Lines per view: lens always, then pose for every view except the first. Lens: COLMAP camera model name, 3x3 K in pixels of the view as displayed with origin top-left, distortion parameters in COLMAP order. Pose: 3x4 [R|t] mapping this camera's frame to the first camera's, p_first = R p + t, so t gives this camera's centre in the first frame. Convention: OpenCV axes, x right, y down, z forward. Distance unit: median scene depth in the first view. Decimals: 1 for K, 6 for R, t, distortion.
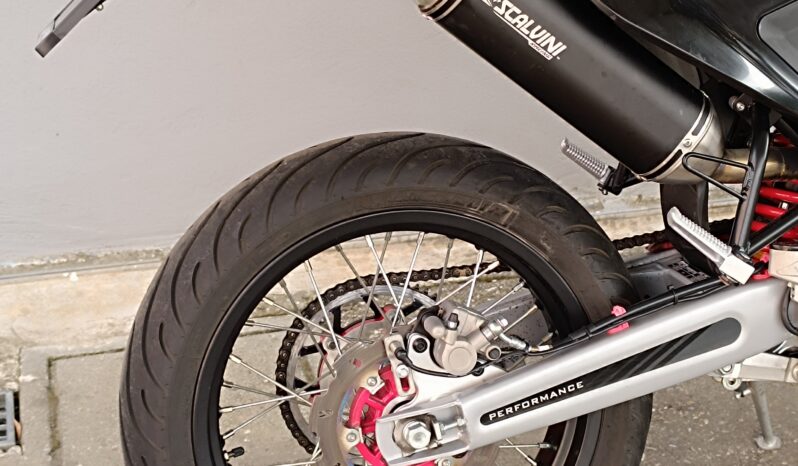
lens RADIAL K [[1465.2, 0, 400.5], [0, 1465.2, 212.6], [0, 0, 1]] dist [0.110287, 0.000000]
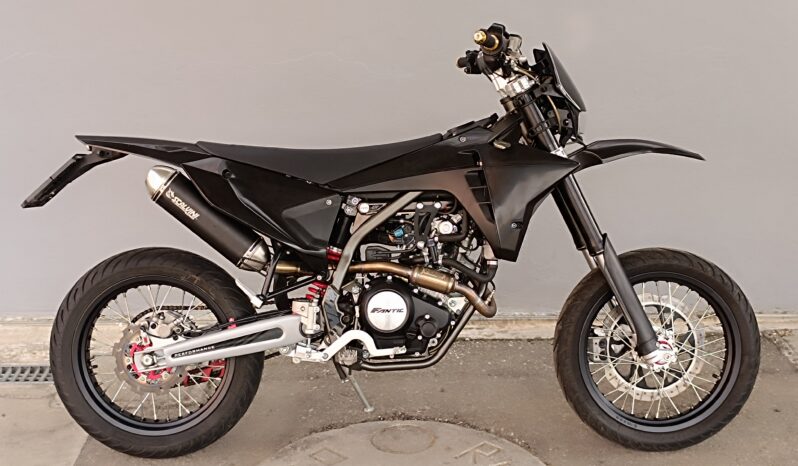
lens RADIAL K [[1103.4, 0, 389.9], [0, 1103.4, 230.2], [0, 0, 1]] dist [0.075841, 0.000000]
pose [[0.973201, 0.057439, -0.222668, 0.864509], [-0.089296, 0.986711, -0.135750, 0.153923], [0.211912, 0.151995, 0.965397, -0.861081]]
